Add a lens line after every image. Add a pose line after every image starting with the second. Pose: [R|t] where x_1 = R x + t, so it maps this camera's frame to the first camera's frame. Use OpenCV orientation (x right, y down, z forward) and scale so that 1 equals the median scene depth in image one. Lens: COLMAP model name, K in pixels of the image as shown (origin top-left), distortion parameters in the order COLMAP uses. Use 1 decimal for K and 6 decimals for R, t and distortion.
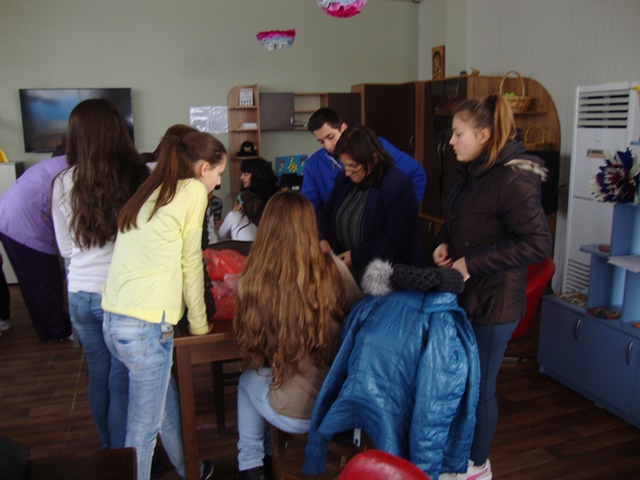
lens RADIAL K [[564.1, 0, 318.9], [0, 564.1, 237.3], [0, 0, 1]] dist [-0.101610, 0.065773]
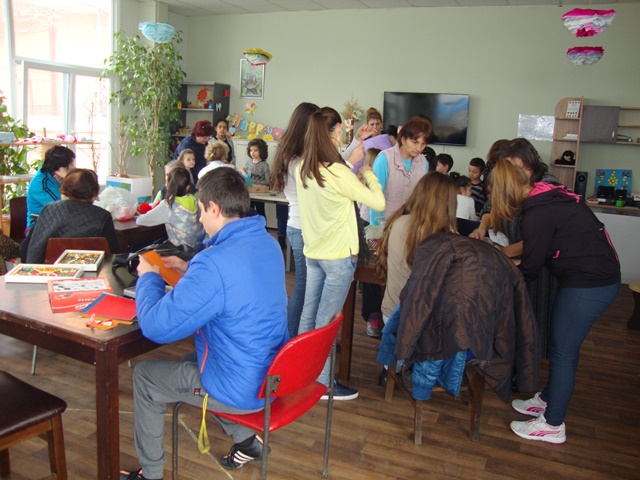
lens RADIAL K [[564.1, 0, 319.8], [0, 564.1, 240.9], [0, 0, 1]] dist [-0.101610, 0.065773]
pose [[0.758475, 0.183909, -0.625214, 0.259838], [-0.185621, 0.980583, 0.063257, 0.020901], [0.624708, 0.068074, 0.777886, -0.112769]]
